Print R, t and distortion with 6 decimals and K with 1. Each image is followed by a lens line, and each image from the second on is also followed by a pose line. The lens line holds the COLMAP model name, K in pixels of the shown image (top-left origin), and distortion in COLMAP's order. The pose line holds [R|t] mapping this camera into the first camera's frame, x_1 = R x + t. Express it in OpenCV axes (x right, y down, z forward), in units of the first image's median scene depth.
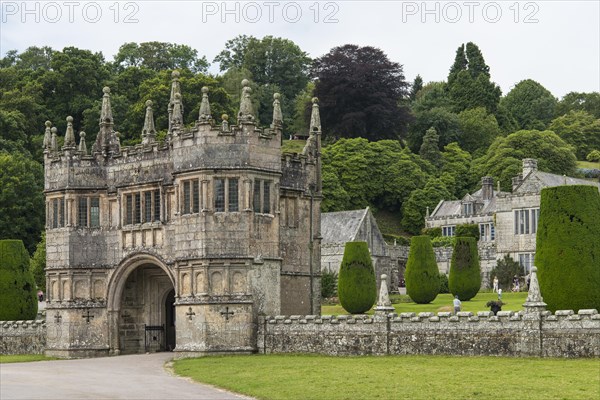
lens RADIAL K [[973.1, 0, 342.4], [0, 973.1, 276.7], [0, 0, 1]] dist [0.009277, -0.043473]
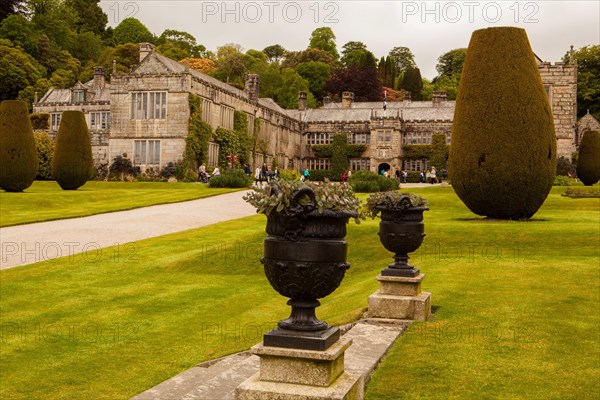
lens RADIAL K [[726.1, 0, 314.2], [0, 726.1, 200.7], [0, 0, 1]] dist [-0.015546, 0.030923]
pose [[0.902076, 0.020660, 0.431082, 0.107170], [-0.036781, 0.998900, 0.029094, 0.021225], [-0.430007, -0.042101, 0.901843, 0.826412]]
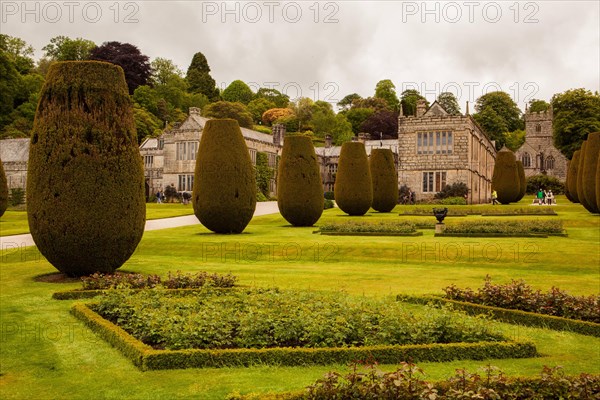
lens RADIAL K [[551.5, 0, 283.4], [0, 551.5, 200.0], [0, 0, 1]] dist [-0.059004, 0.004200]
pose [[0.964724, 0.021155, 0.262411, 0.330954], [-0.025201, 0.999610, 0.012063, -0.002483], [-0.262053, -0.018250, 0.964881, 0.596690]]
